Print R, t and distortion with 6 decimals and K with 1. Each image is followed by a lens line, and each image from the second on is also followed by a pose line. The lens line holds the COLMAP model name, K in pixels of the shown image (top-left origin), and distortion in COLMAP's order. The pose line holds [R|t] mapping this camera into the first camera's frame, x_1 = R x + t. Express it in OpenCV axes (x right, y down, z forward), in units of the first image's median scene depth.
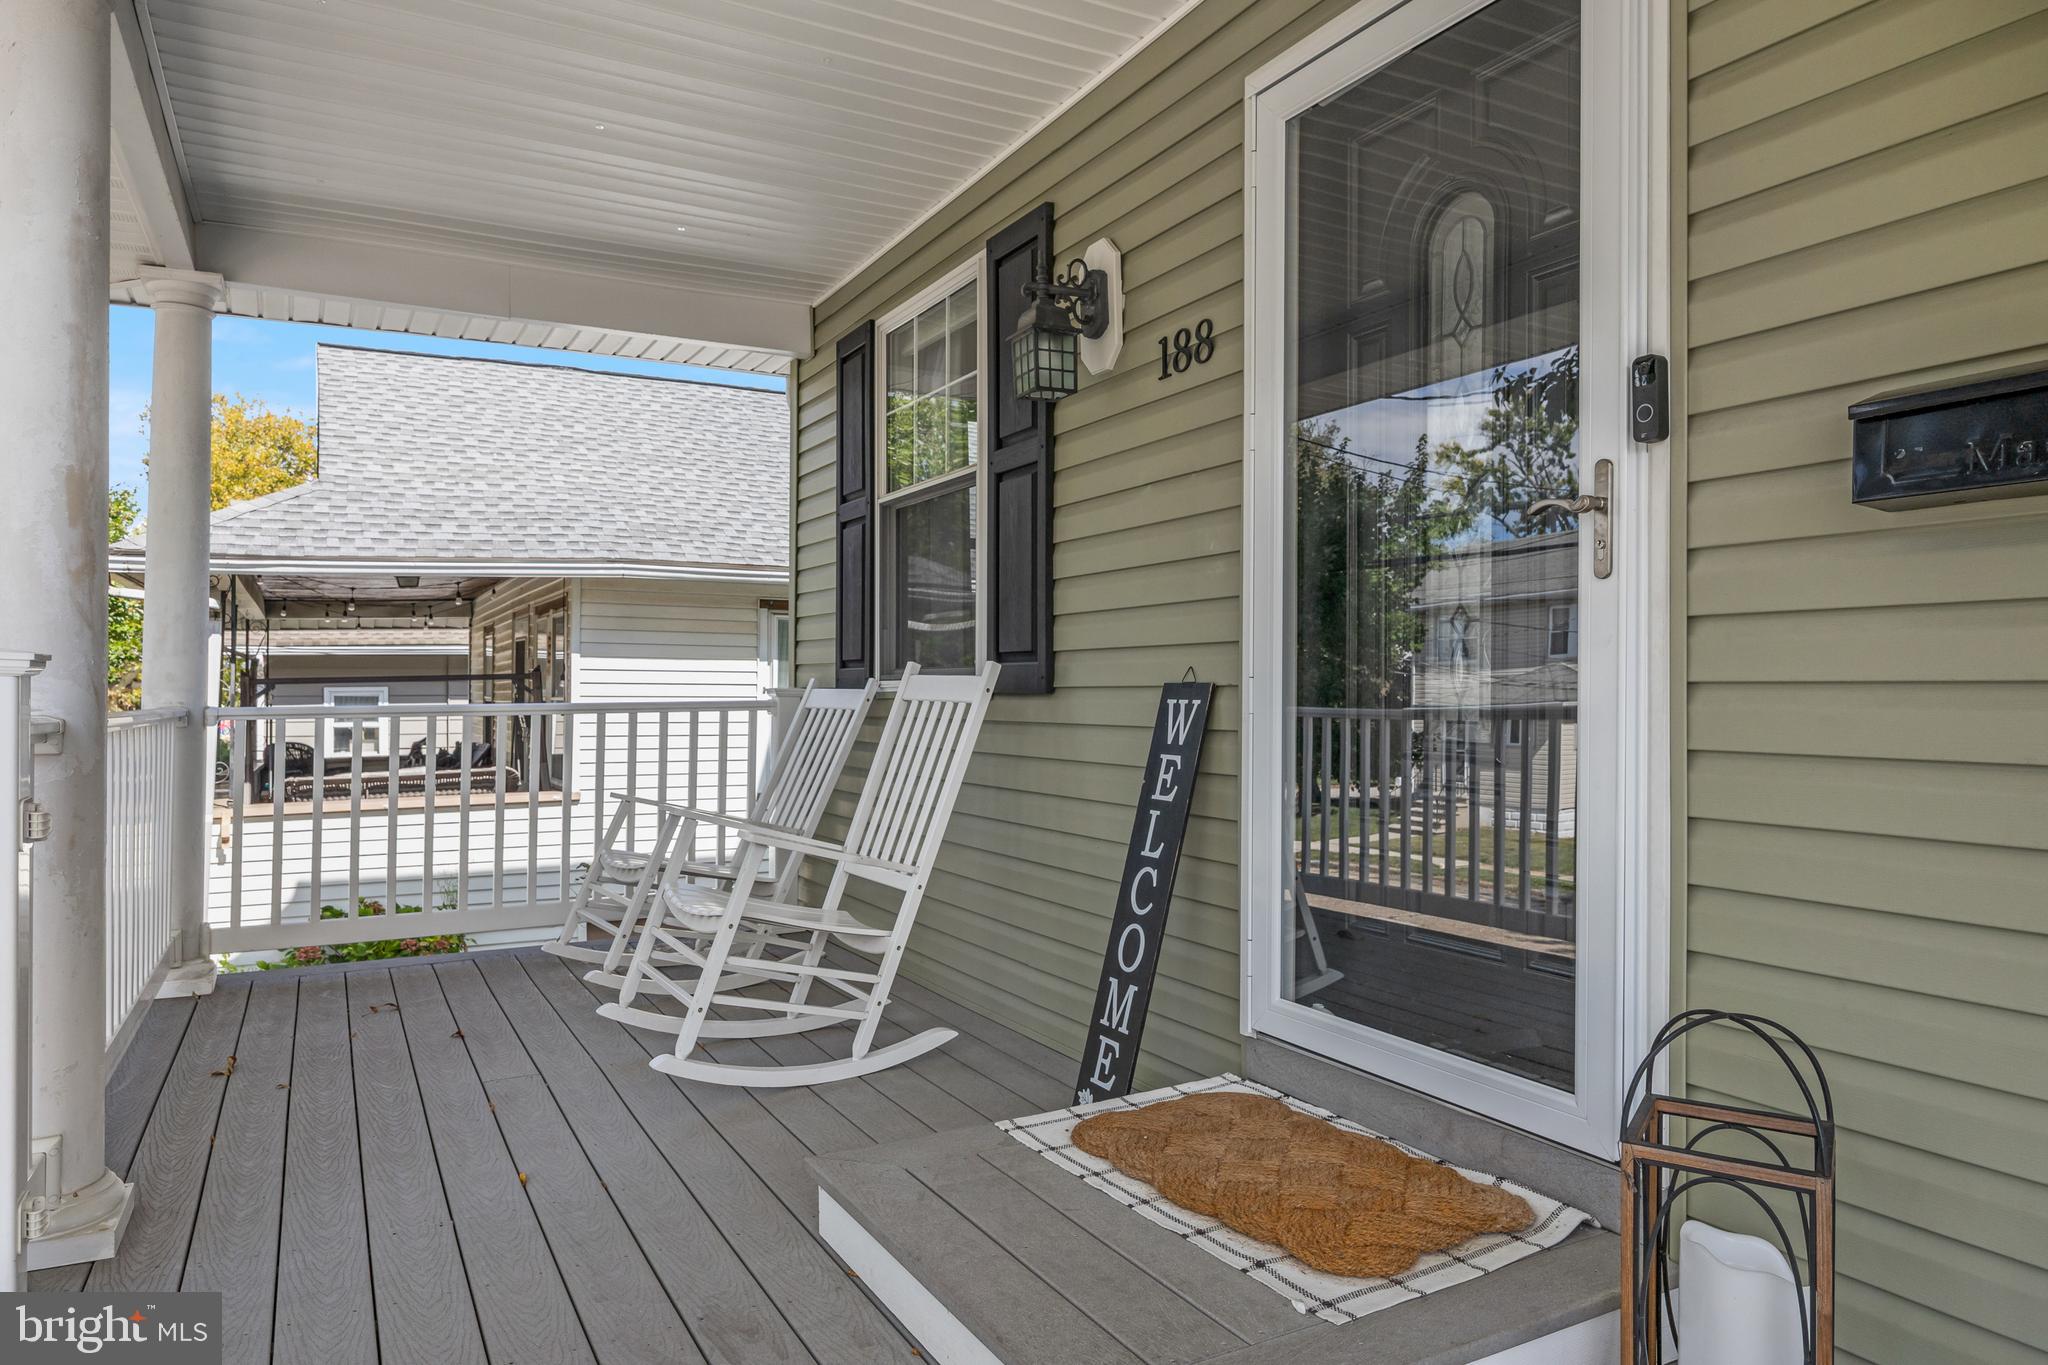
lens RADIAL K [[1328.4, 0, 1023.0], [0, 1328.4, 692.1], [0, 0, 1]] dist [0.003335, 0.000527]
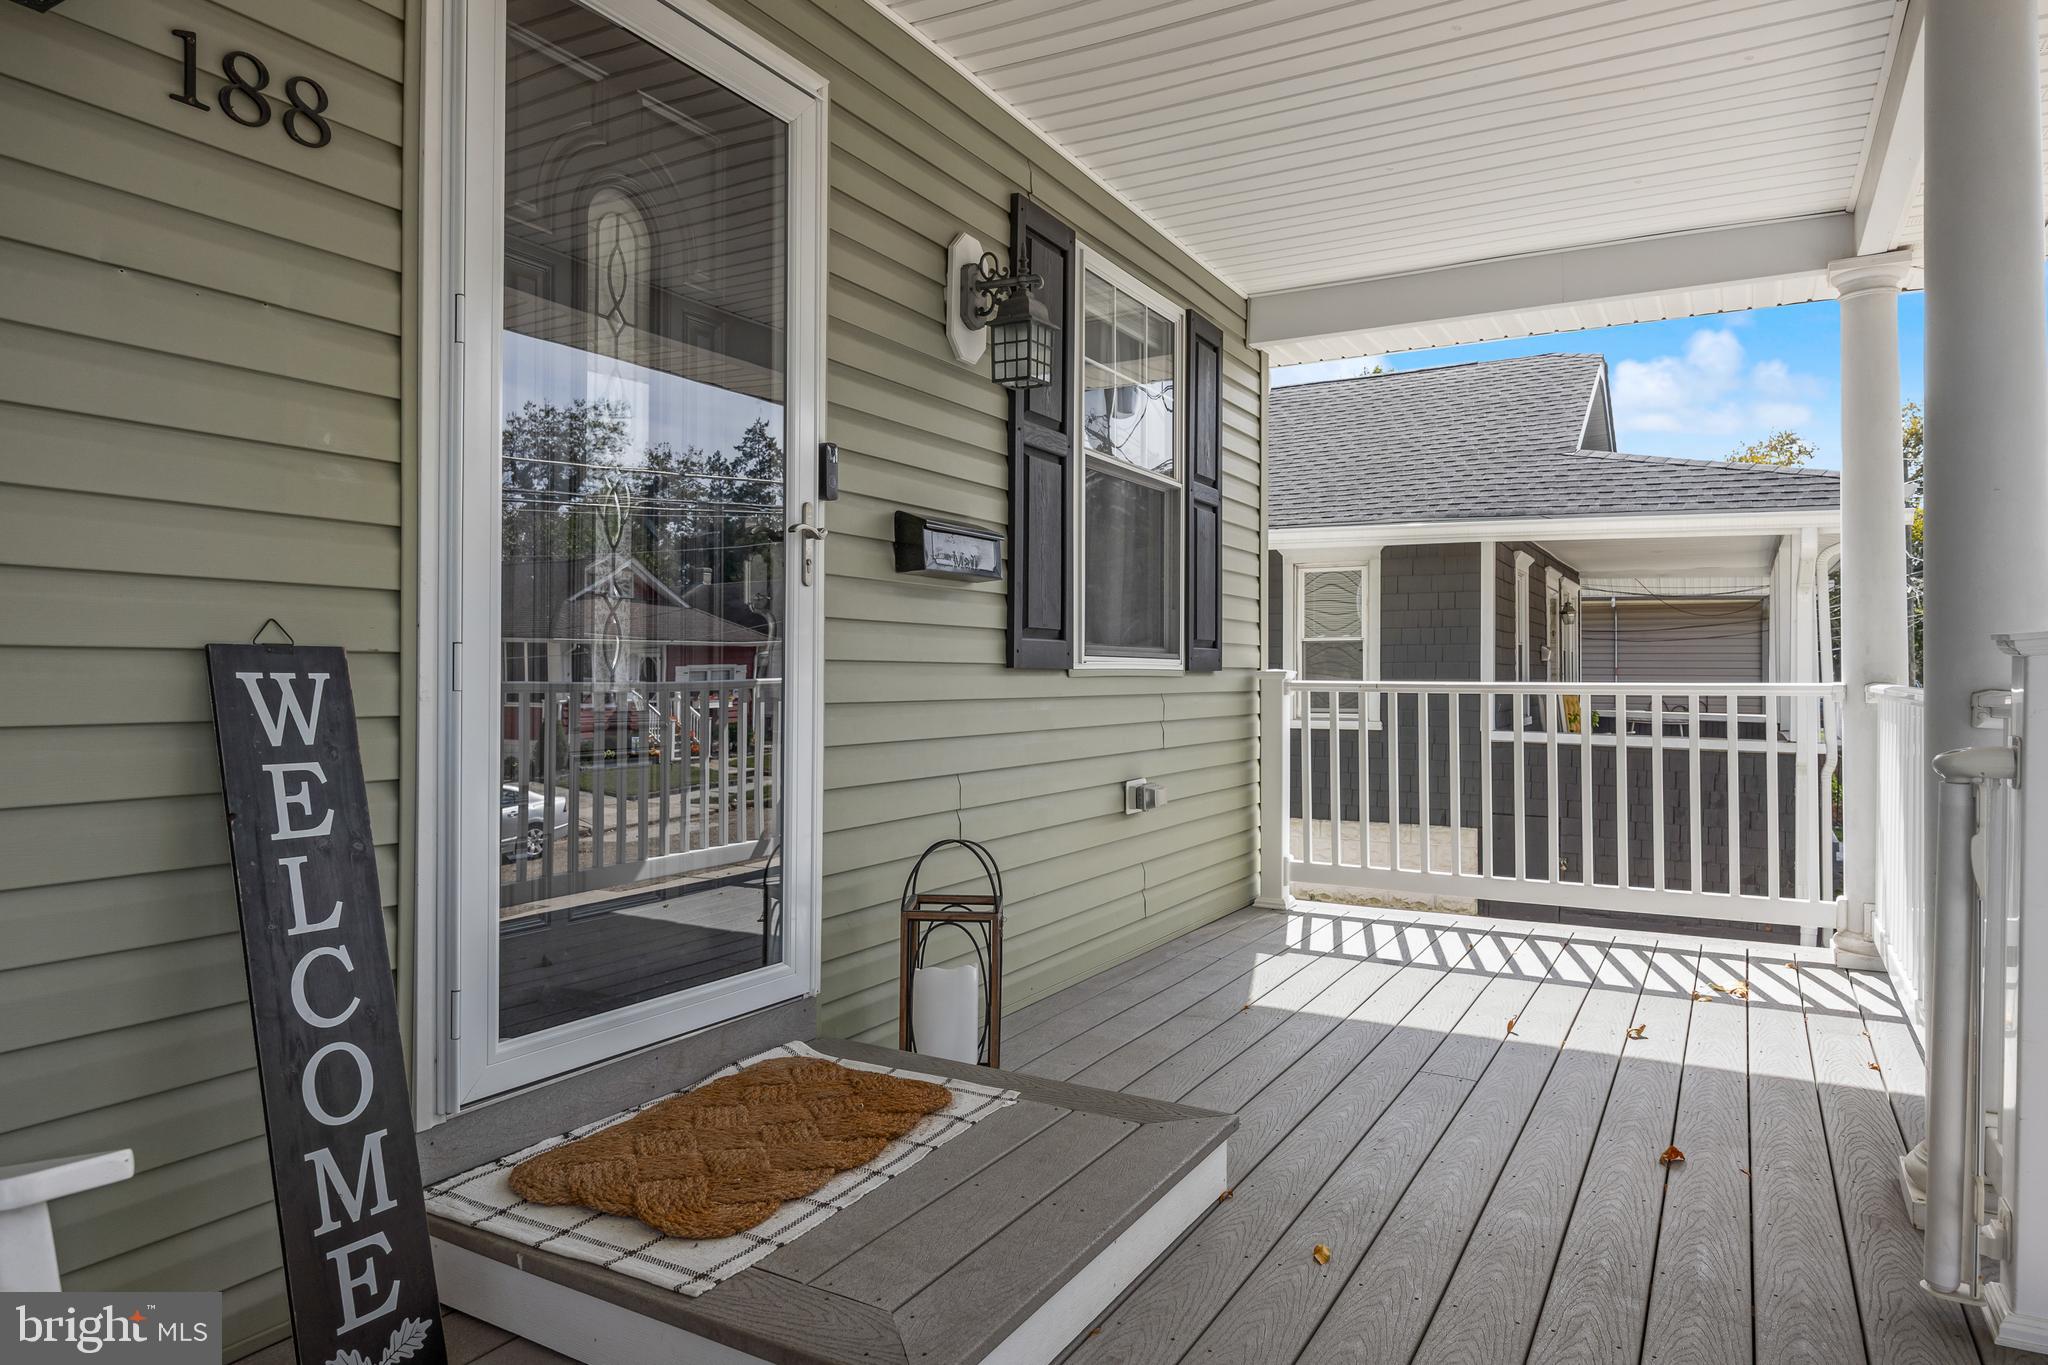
lens RADIAL K [[1251.5, 0, 1020.1], [0, 1251.5, 678.4], [0, 0, 1]] dist [-0.004396, -0.003113]
pose [[-0.533232, -0.006111, 0.845947, -0.675804], [-0.008225, 0.999964, 0.002039, 0.005158], [-0.845929, -0.005871, -0.533263, 1.248780]]
